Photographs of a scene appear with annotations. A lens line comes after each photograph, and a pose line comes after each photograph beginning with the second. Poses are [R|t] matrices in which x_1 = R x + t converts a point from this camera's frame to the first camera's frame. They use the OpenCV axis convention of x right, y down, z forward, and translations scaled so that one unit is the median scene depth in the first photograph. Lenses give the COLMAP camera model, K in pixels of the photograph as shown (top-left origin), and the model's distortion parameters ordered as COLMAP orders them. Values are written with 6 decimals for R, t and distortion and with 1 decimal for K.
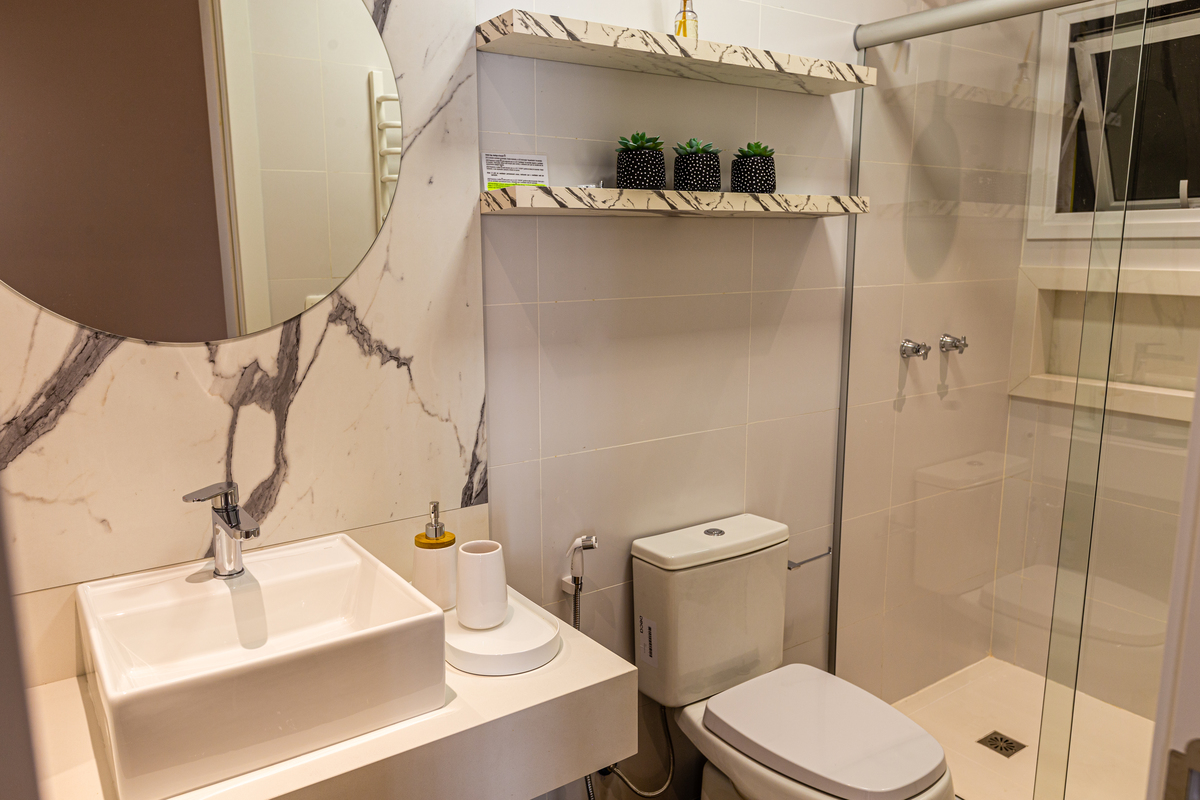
lens RADIAL K [[871.0, 0, 600.5], [0, 871.0, 399.4], [0, 0, 1]] dist [0.009438, 0.001755]
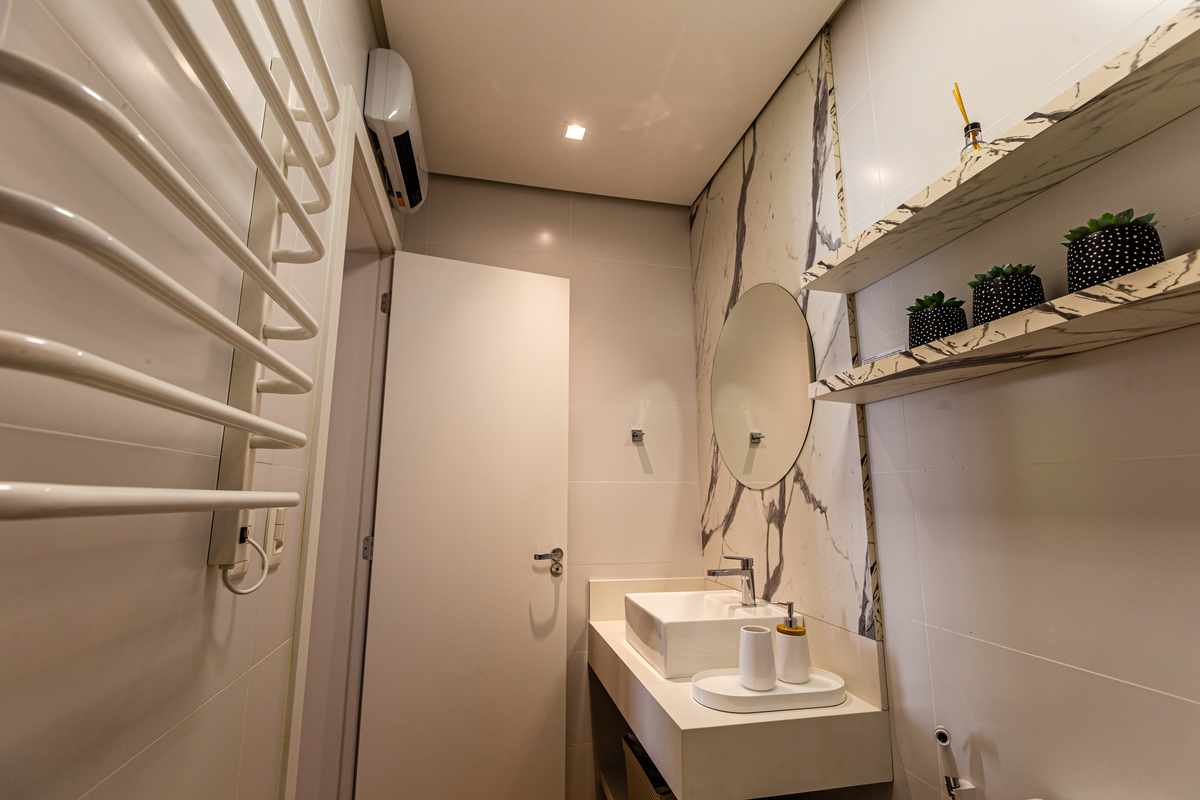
lens RADIAL K [[533.0, 0, 598.9], [0, 533.0, 403.0], [0, 0, 1]] dist [-0.001299, -0.000206]
pose [[-0.391115, -0.154909, -0.907211, 0.802546], [-0.167494, 0.981252, -0.095342, -0.073036], [0.904972, 0.114663, -0.409728, 1.022420]]
